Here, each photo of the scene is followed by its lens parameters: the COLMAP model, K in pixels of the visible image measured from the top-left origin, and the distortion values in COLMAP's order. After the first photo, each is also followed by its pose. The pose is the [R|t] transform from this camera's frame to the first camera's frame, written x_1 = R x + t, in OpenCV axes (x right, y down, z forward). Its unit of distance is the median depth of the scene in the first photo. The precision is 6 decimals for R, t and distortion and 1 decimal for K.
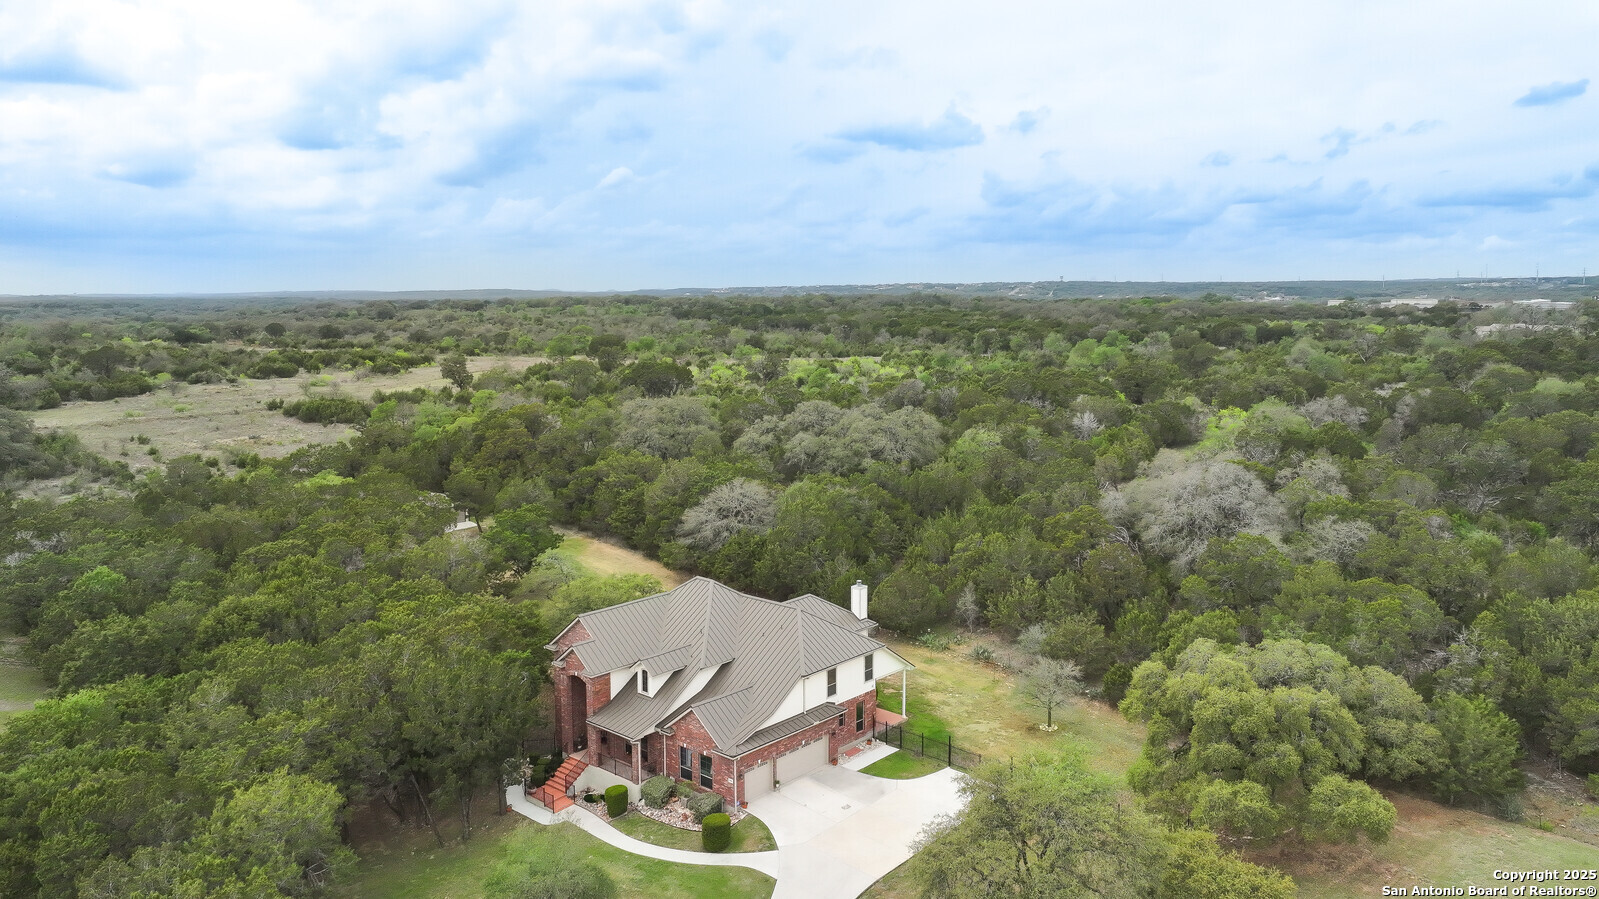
lens RADIAL K [[1128.0, 0, 832.2], [0, 1128.0, 398.7], [0, 0, 1]] dist [0.008349, 0.000480]
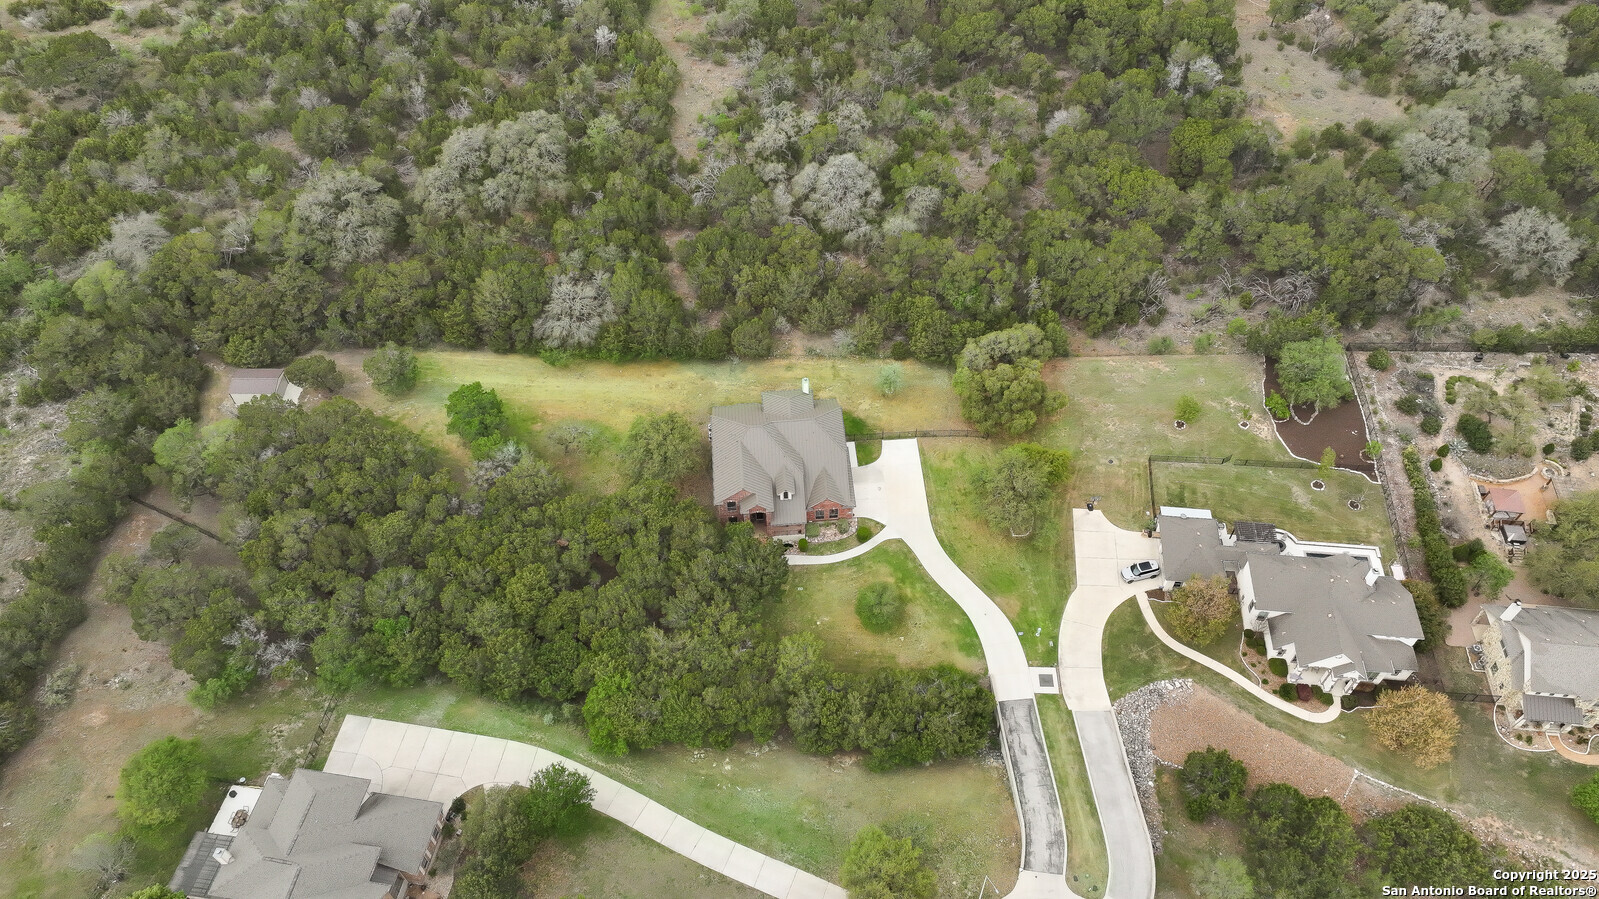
lens RADIAL K [[1116.0, 0, 803.7], [0, 1116.0, 447.4], [0, 0, 1]] dist [0.003749, 0.013841]
pose [[0.694551, -0.552681, 0.460589, -0.837546], [0.073370, 0.691277, 0.718856, -1.021883], [-0.715692, -0.465489, 0.520677, -0.012514]]
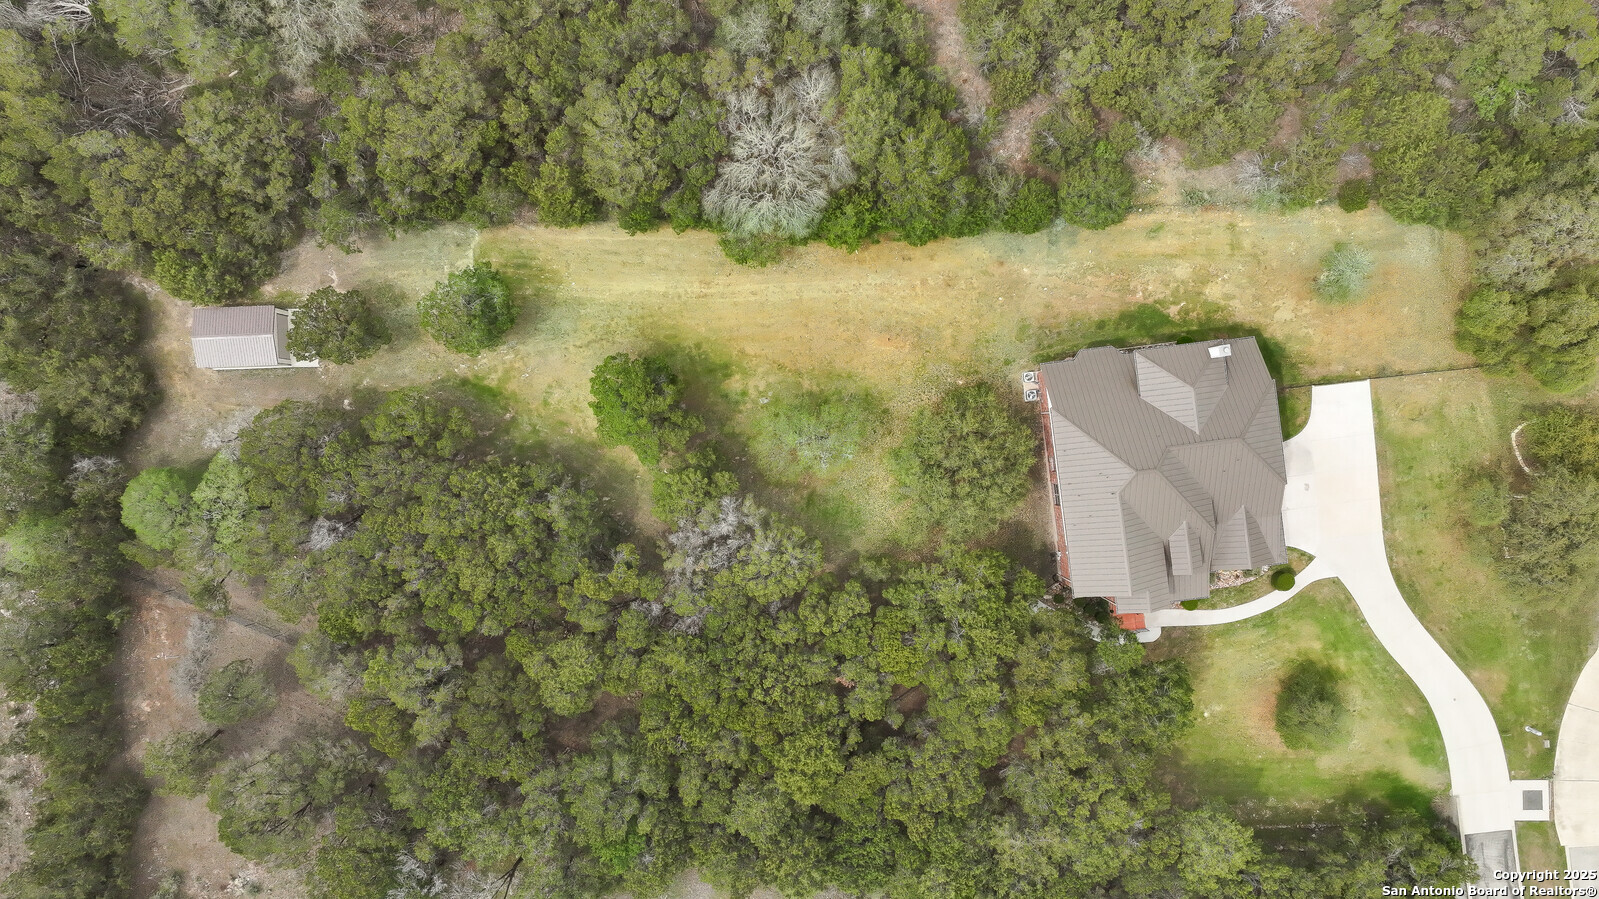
lens RADIAL K [[1117.5, 0, 811.0], [0, 1117.5, 431.6], [0, 0, 1]] dist [0.000432, 0.027938]
pose [[0.664774, -0.747030, -0.004562, -0.265891], [0.071206, 0.057284, 0.995815, -0.841106], [-0.743643, -0.662317, 0.091274, 1.073743]]
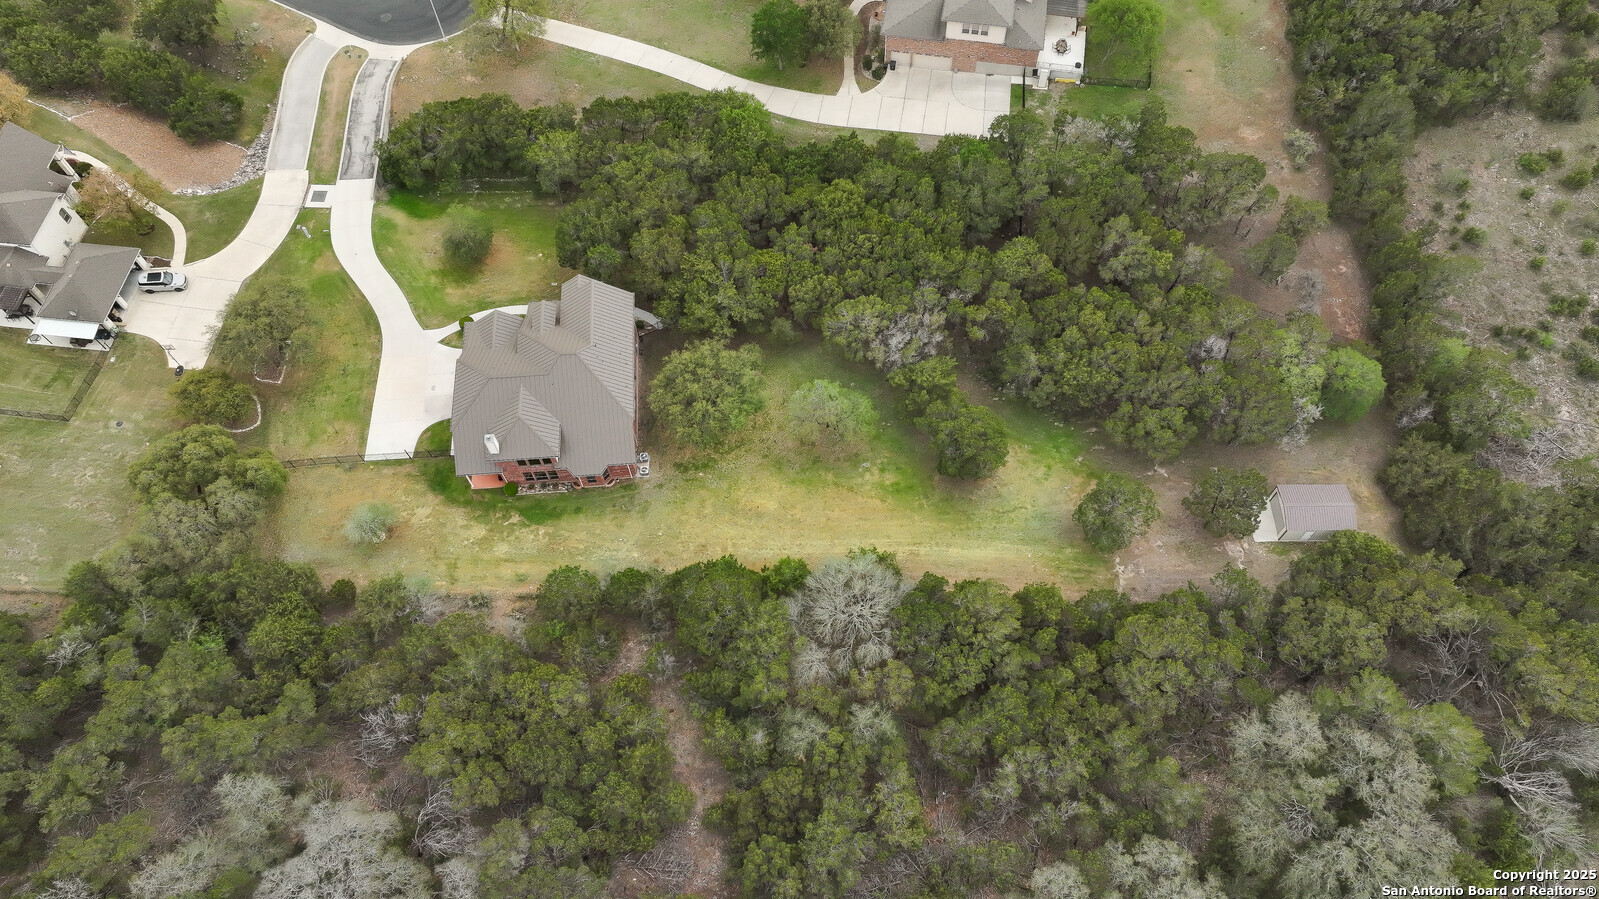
lens RADIAL K [[1131.9, 0, 804.1], [0, 1131.9, 435.6], [0, 0, 1]] dist [0.009358, 0.001486]
pose [[-0.701672, 0.628792, -0.335077, 0.191906], [-0.053432, 0.422522, 0.904776, -0.966749], [0.710494, 0.652760, -0.262874, 1.499888]]
